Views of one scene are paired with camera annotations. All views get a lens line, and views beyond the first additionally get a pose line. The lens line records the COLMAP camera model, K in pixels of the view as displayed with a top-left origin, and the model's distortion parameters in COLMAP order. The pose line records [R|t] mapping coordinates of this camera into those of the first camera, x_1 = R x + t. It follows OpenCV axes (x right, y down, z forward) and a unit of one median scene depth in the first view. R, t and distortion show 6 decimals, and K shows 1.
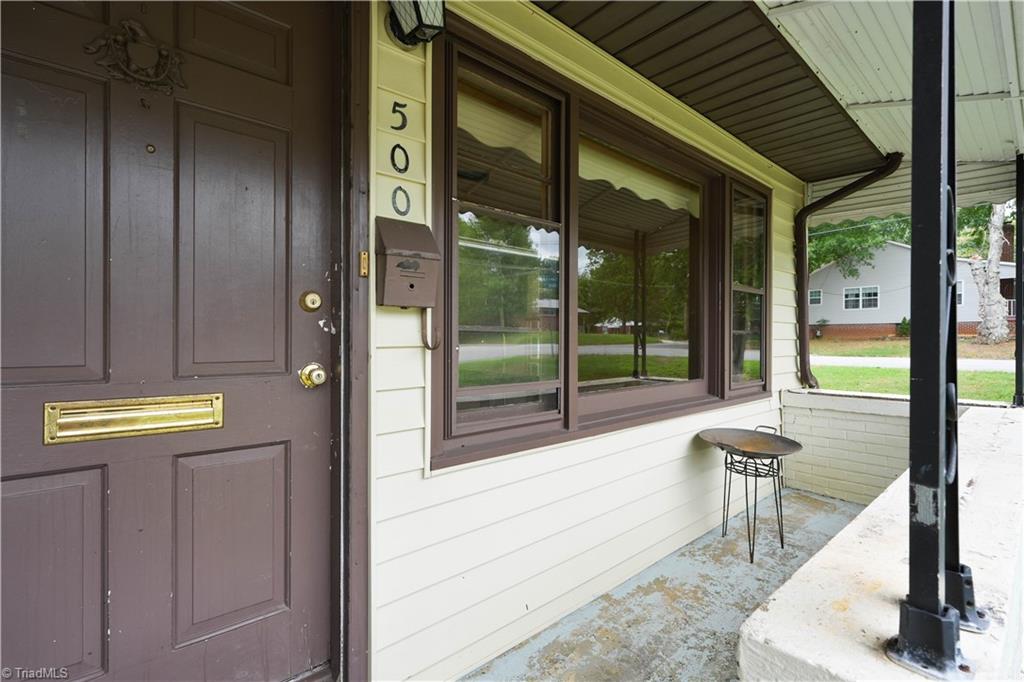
lens RADIAL K [[463.3, 0, 515.6], [0, 463.3, 340.6], [0, 0, 1]] dist [0.000542, 0.000133]
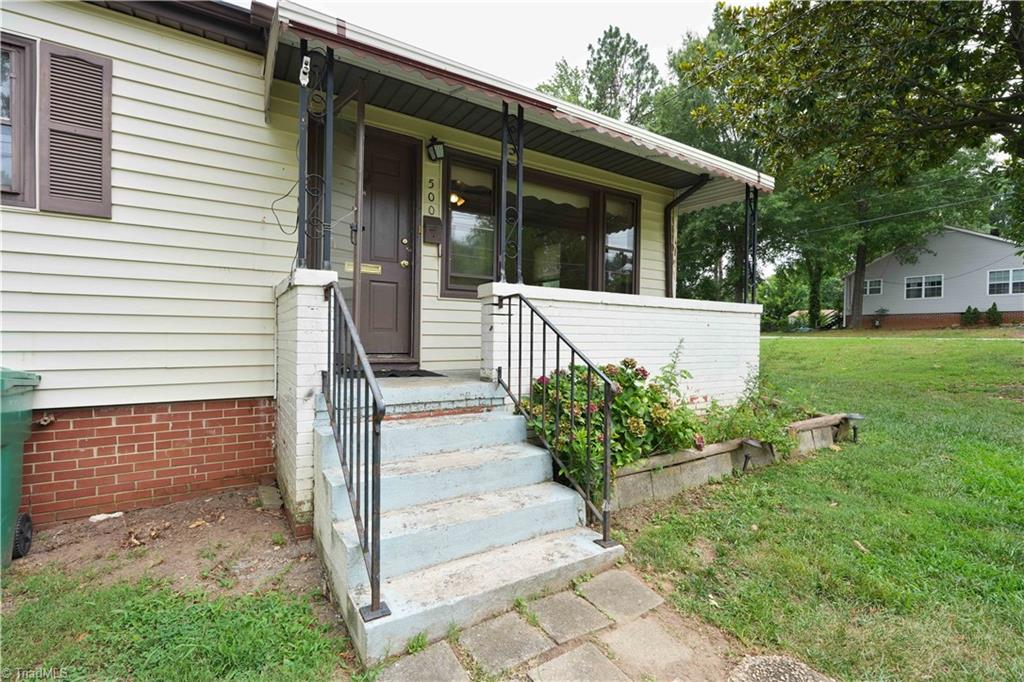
lens RADIAL K [[463.3, 0, 515.6], [0, 463.3, 340.6], [0, 0, 1]] dist [0.000542, 0.000133]
pose [[0.990663, 0.016433, -0.135341, 0.720008], [-0.014895, 0.999813, 0.012373, 0.510507], [0.135519, -0.010241, 0.990722, -1.948631]]
